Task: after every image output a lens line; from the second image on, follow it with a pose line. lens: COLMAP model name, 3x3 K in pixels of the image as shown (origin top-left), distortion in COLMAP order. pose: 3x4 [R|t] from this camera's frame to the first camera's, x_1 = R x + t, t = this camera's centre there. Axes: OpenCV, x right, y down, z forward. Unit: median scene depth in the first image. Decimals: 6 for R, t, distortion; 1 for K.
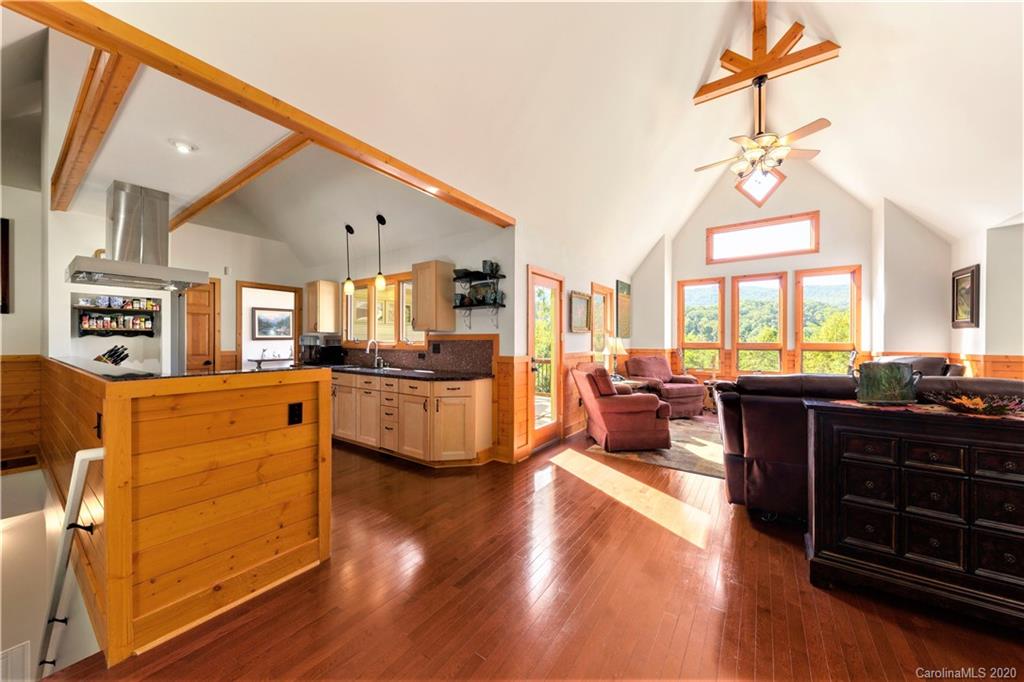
lens RADIAL K [[352.7, 0, 516.0], [0, 352.7, 340.6], [0, 0, 1]] dist [0.007288, -0.003806]
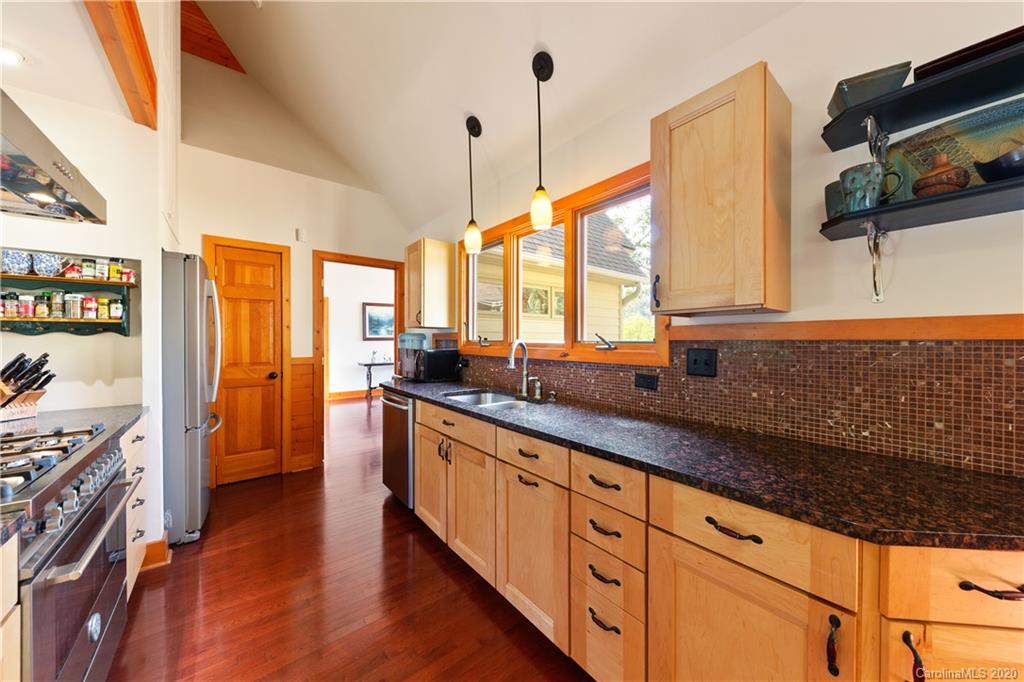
lens RADIAL K [[352.7, 0, 516.0], [0, 352.7, 340.6], [0, 0, 1]] dist [0.007288, -0.003806]
pose [[0.958676, -0.002008, -0.284493, -0.276713], [0.001922, 0.999998, -0.000584, -0.000734], [0.284494, 0.000013, 0.958678, 0.544007]]
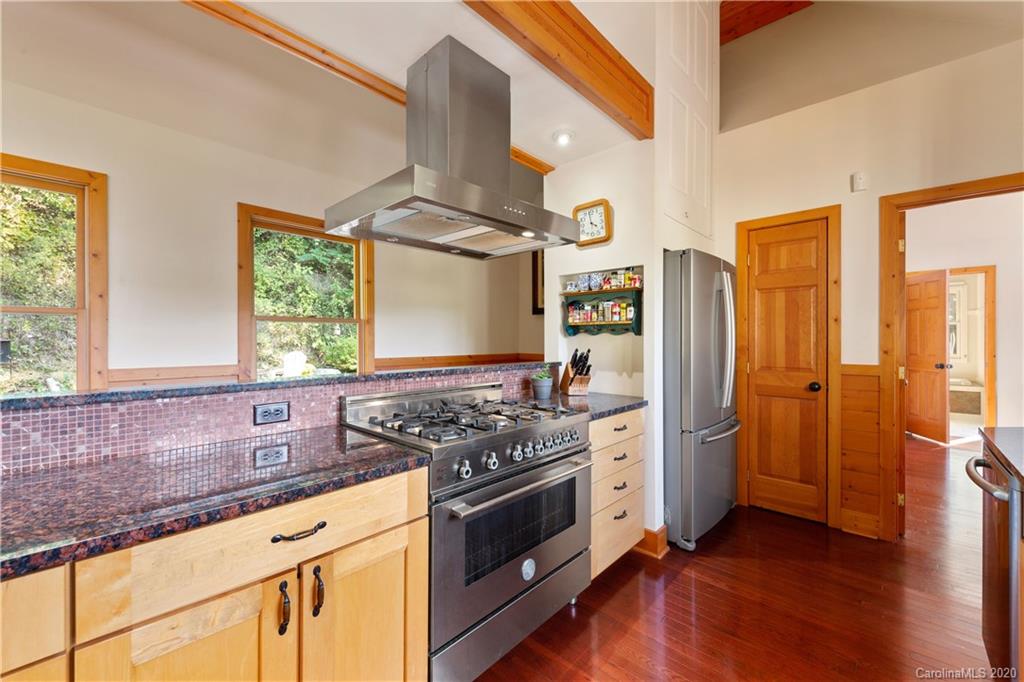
lens RADIAL K [[410.3, 0, 512.0], [0, 410.3, 341.0], [0, 0, 1]] dist [0.002514, 0.000003]
pose [[-0.153366, 0.002799, -0.988165, -0.275972], [-0.001937, 0.999993, 0.003134, -0.000840], [0.988168, 0.002395, -0.153360, 0.733337]]
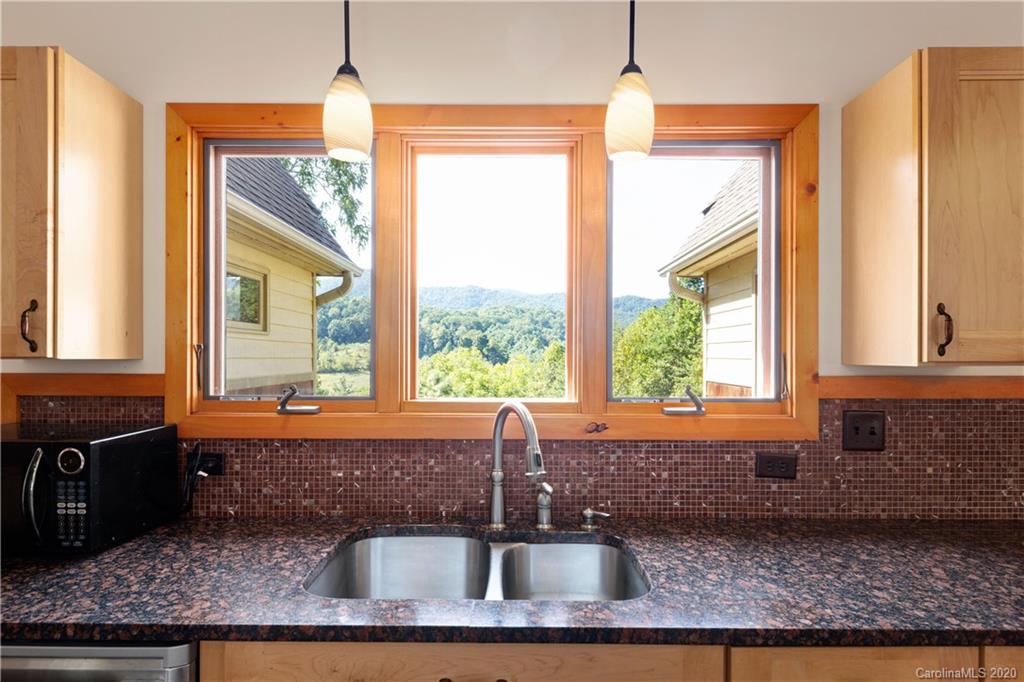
lens RADIAL K [[530.0, 0, 513.5], [0, 530.0, 356.6], [0, 0, 1]] dist [-0.001007, -0.000581]
pose [[0.831249, -0.000834, 0.555900, -0.577113], [0.000970, 1.000000, 0.000050, -0.027749], [-0.555899, 0.000498, 0.831249, 0.751320]]
